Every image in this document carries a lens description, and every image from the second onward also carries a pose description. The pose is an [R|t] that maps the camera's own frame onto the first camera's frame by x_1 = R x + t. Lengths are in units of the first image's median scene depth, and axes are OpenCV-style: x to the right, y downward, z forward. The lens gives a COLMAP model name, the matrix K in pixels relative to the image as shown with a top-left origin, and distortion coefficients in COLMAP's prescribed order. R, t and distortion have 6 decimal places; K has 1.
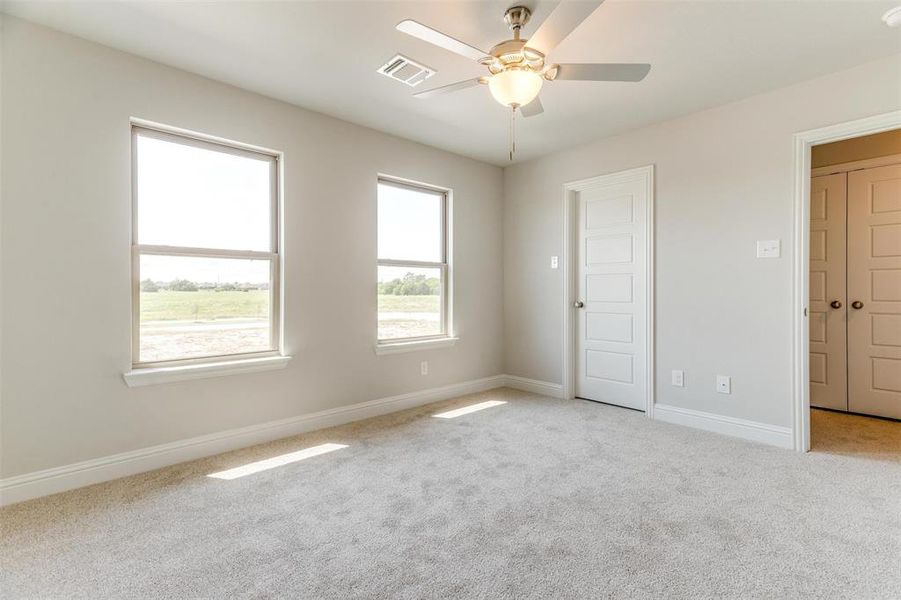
lens RADIAL K [[428.7, 0, 464.9], [0, 428.7, 286.3], [0, 0, 1]] dist [0.010633, -0.003002]
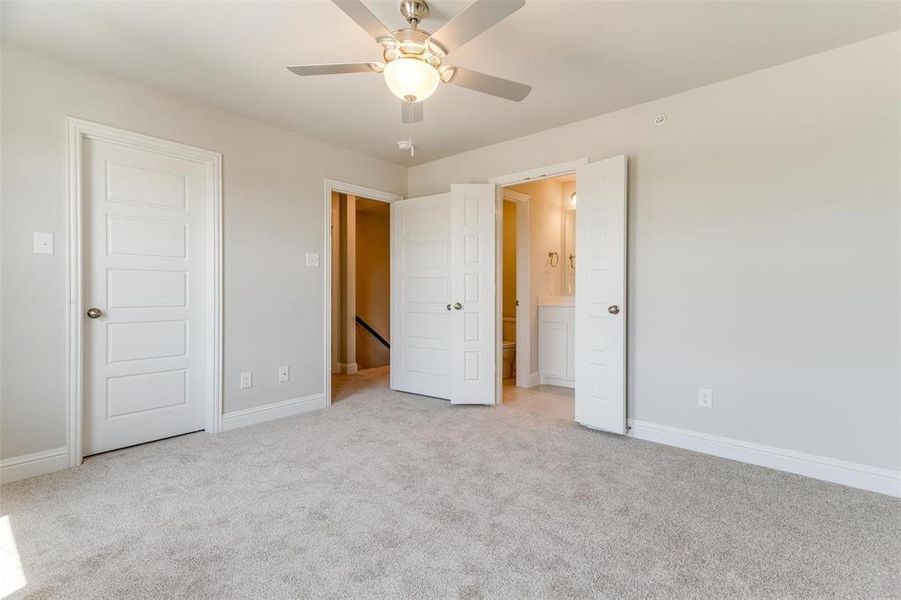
lens RADIAL K [[428.7, 0, 448.6], [0, 428.7, 299.6], [0, 0, 1]] dist [0.010633, -0.003002]
pose [[-0.117719, -0.023388, 0.992771, -0.528328], [-0.018616, 0.999599, 0.021341, -0.002712], [-0.992872, -0.015969, -0.118107, 0.635502]]
